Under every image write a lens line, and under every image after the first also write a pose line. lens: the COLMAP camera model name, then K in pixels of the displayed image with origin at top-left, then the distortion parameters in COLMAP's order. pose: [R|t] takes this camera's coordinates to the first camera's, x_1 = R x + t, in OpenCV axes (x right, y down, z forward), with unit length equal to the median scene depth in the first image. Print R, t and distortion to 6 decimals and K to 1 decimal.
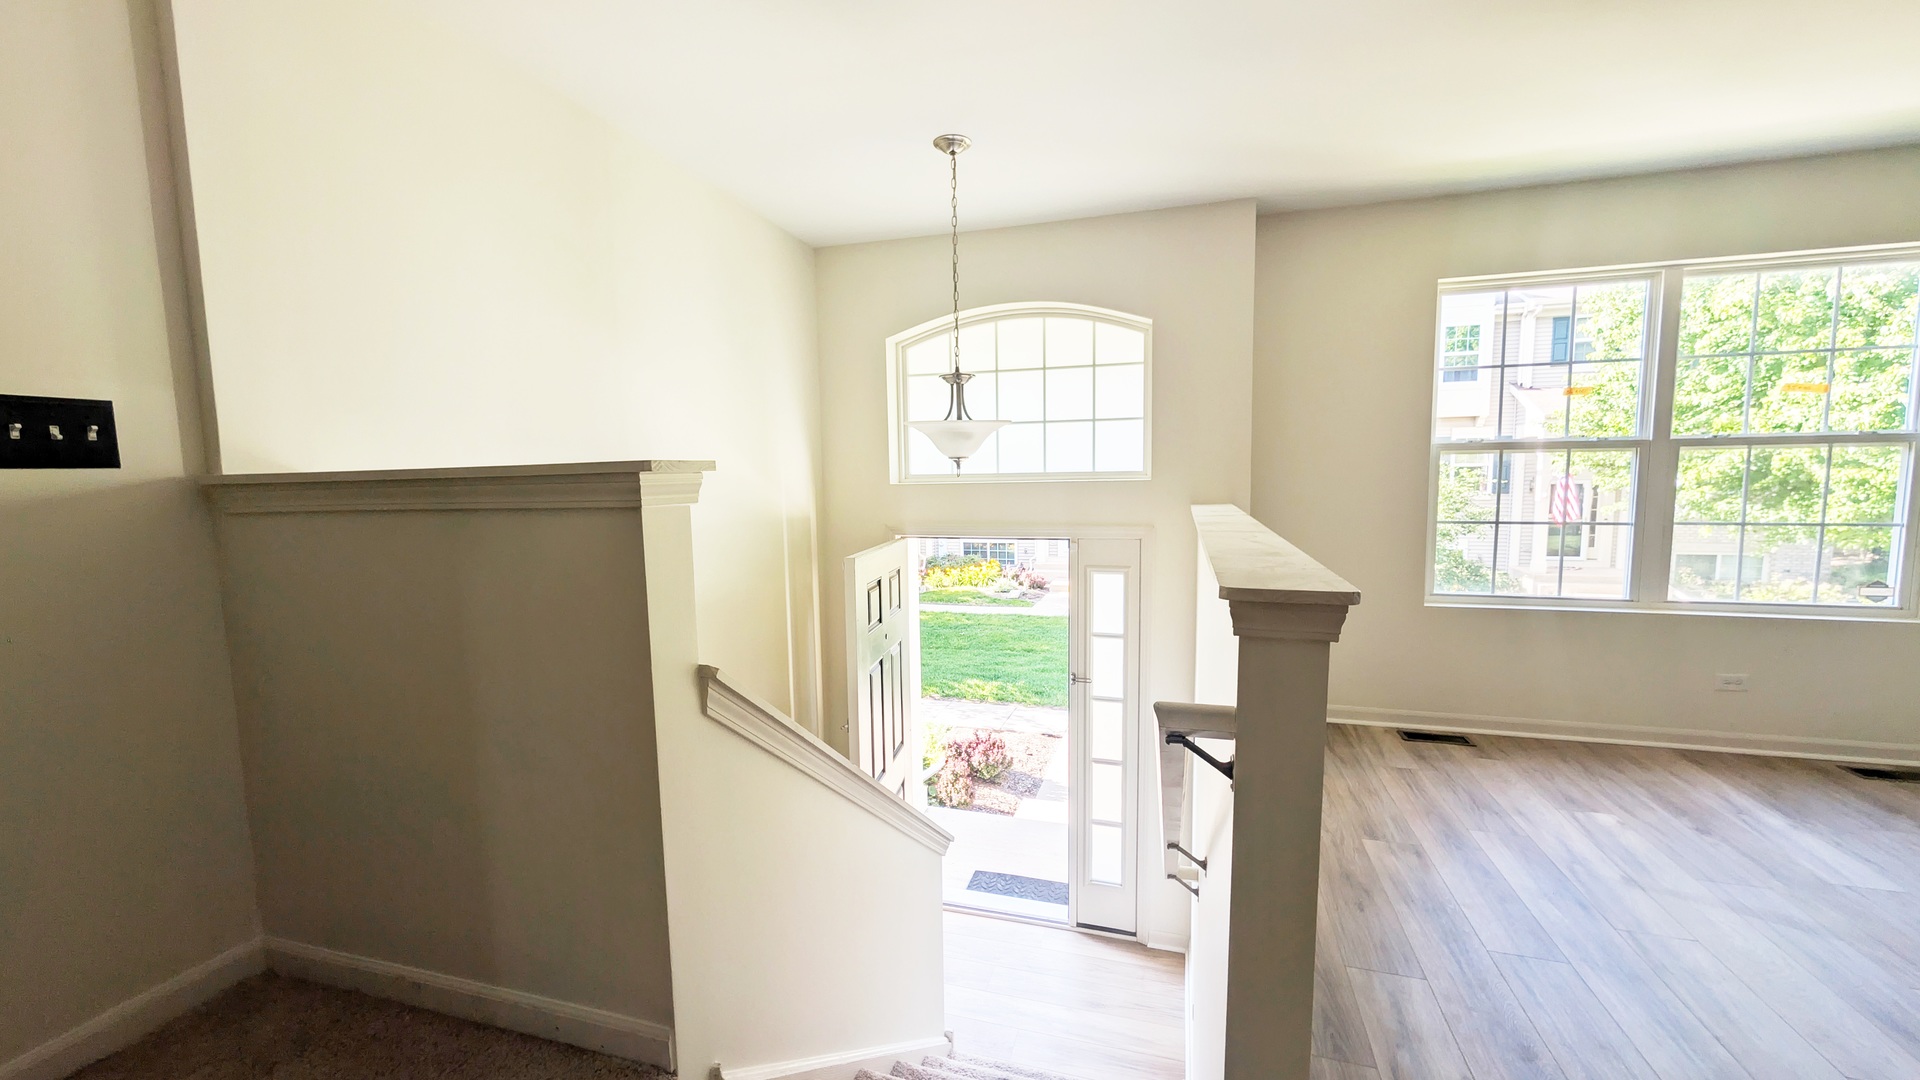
lens RADIAL K [[780.7, 0, 961.8], [0, 780.7, 540.4], [0, 0, 1]] dist [-0.001059, -0.000276]
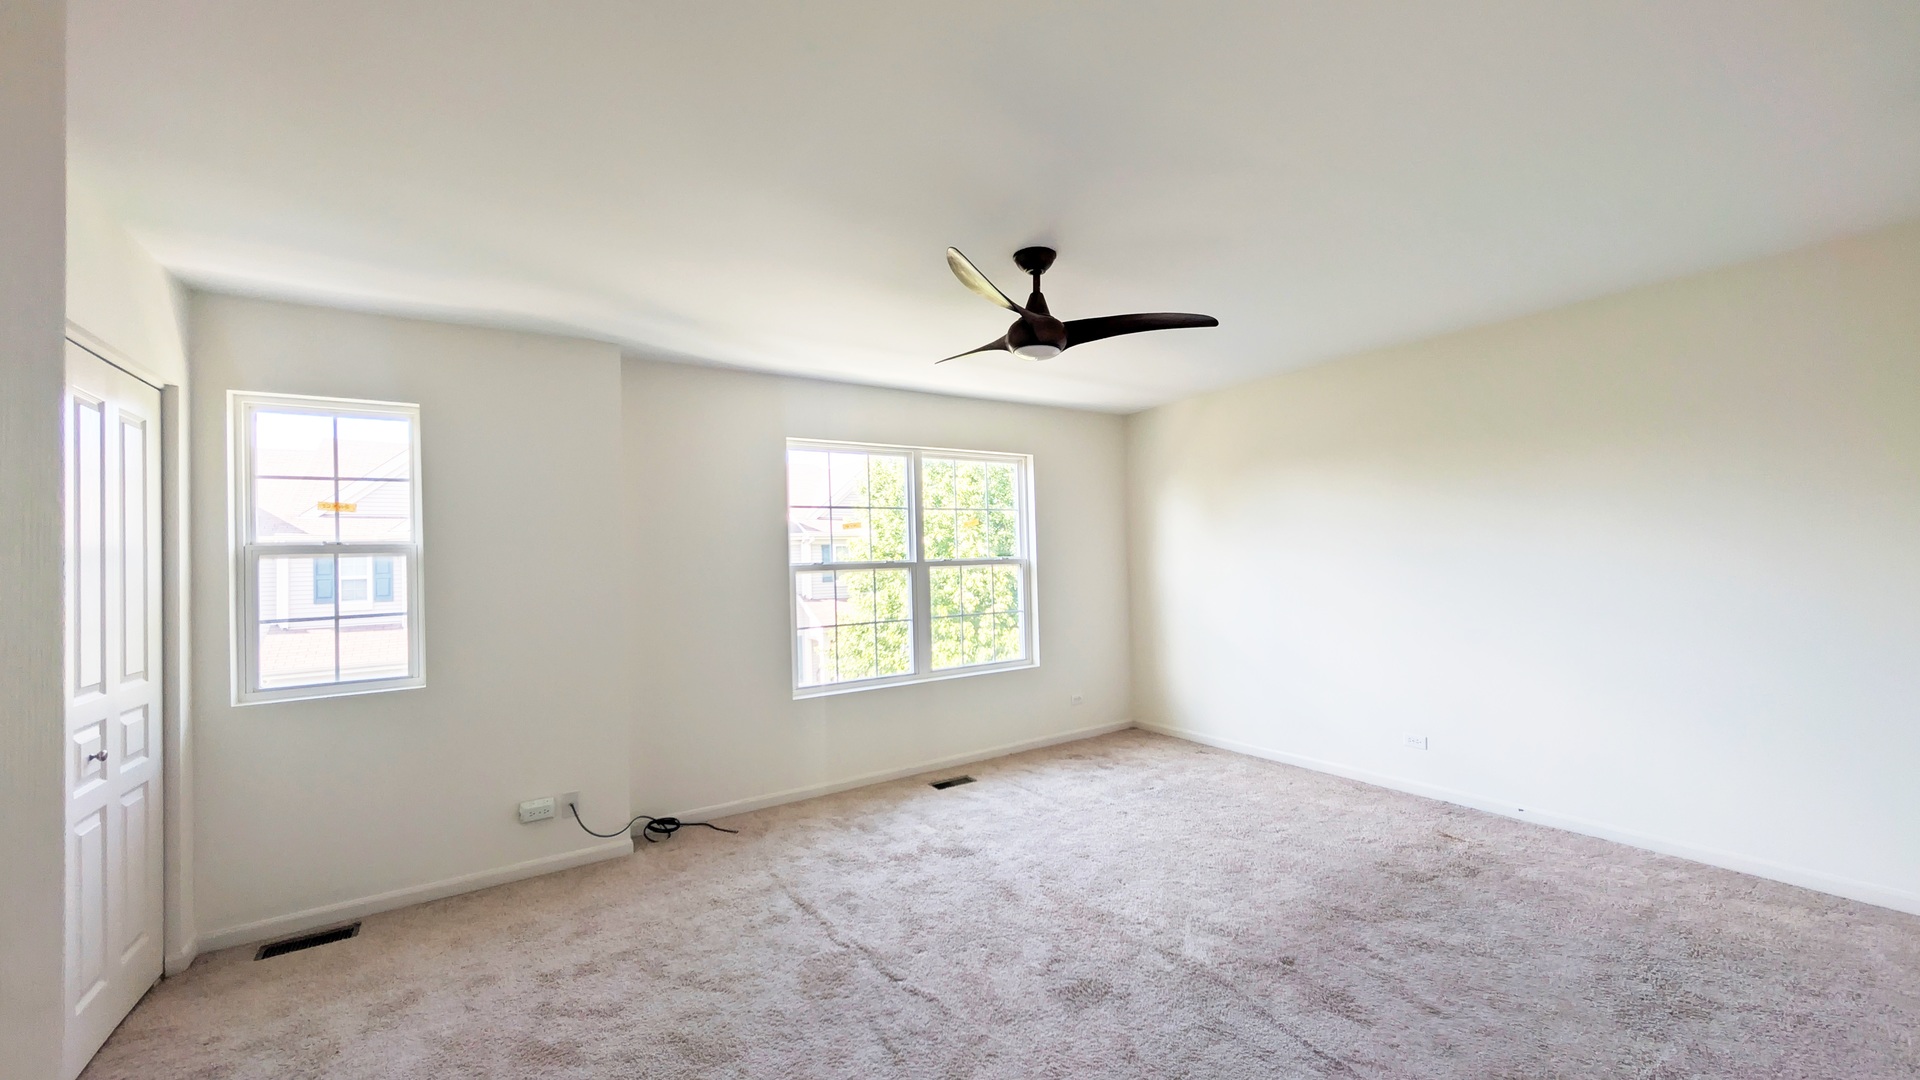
lens RADIAL K [[739.7, 0, 949.5], [0, 739.7, 553.1], [0, 0, 1]] dist [-0.003928, -0.000151]
pose [[0.634135, 0.008796, 0.773172, -0.159935], [0.100161, 0.990576, -0.093419, -0.008953], [-0.766707, 0.136682, 0.627278, 0.066383]]
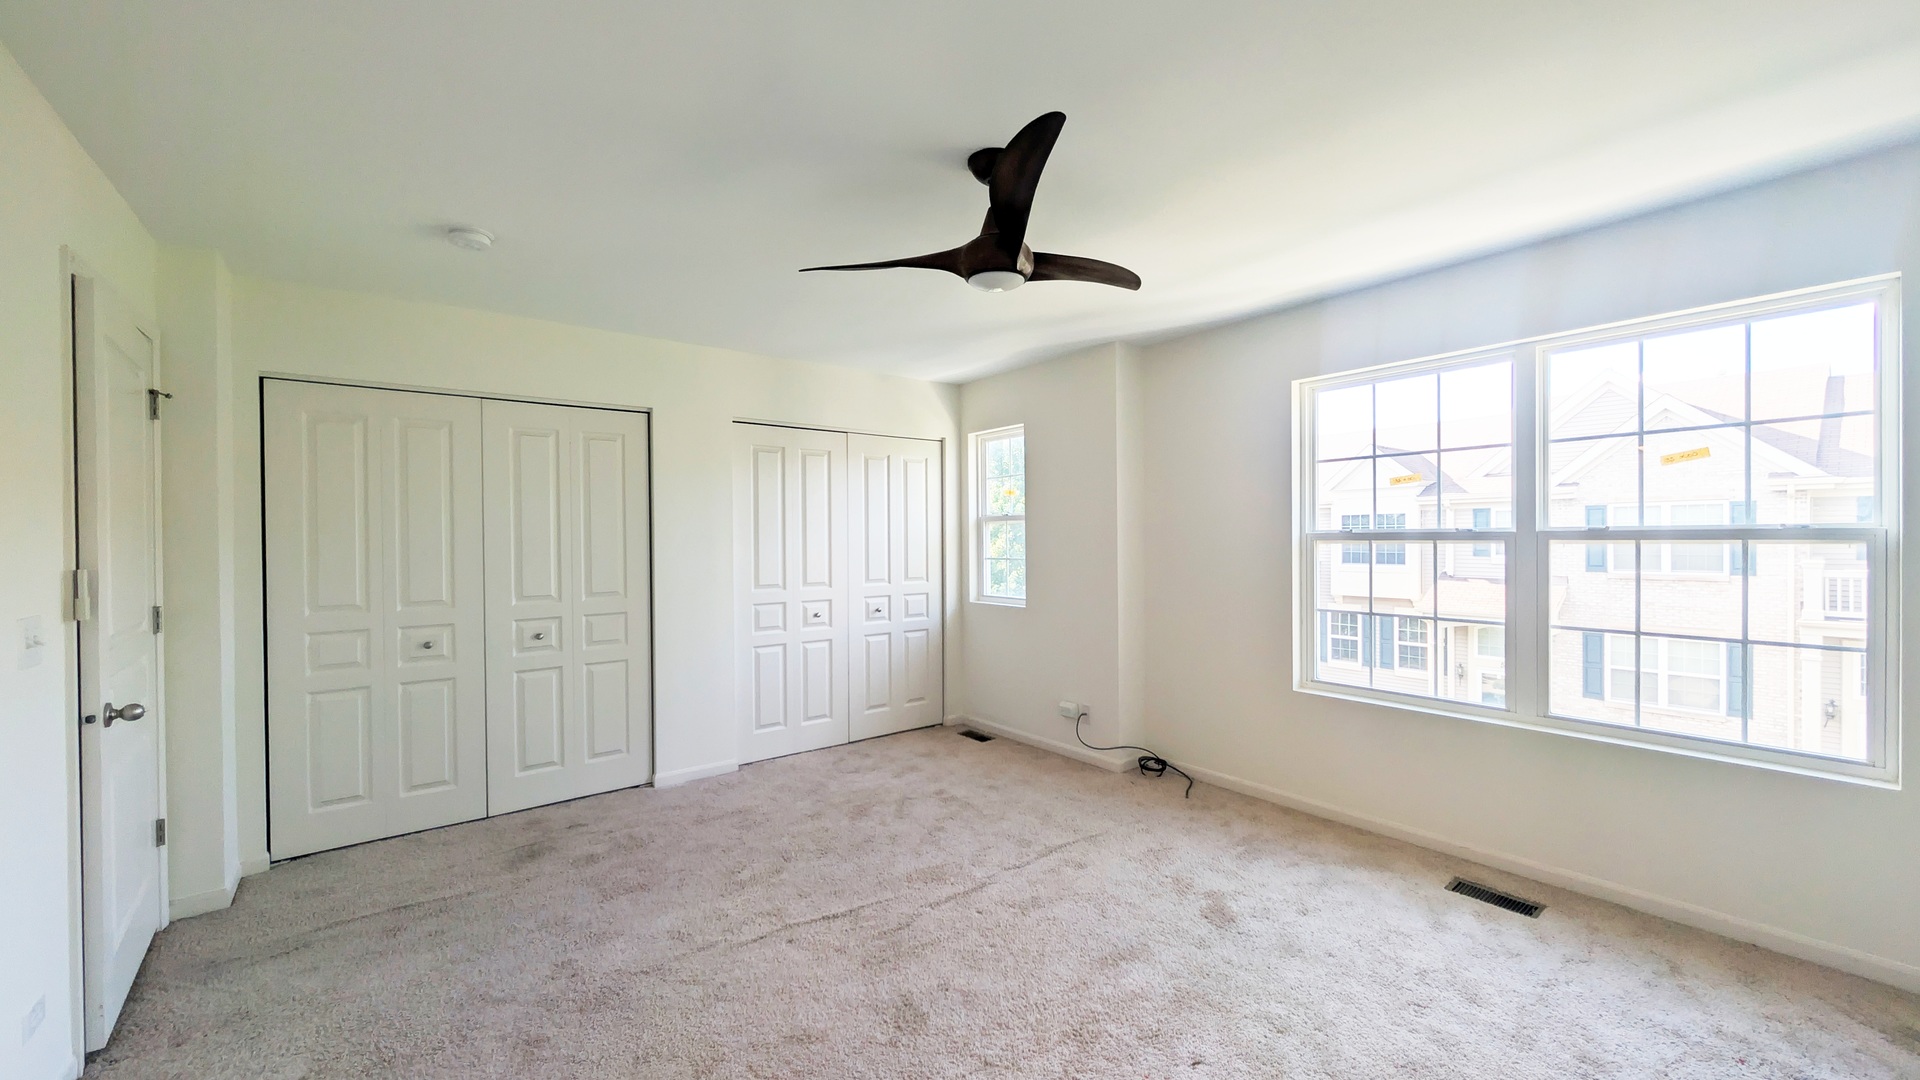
lens RADIAL K [[739.7, 0, 992.6], [0, 739.7, 548.4], [0, 0, 1]] dist [-0.003928, -0.000151]
pose [[0.824478, 0.021891, -0.565471, 0.852898], [-0.068385, 0.995783, -0.061158, -0.015452], [0.561747, 0.089093, 0.822498, -0.049419]]
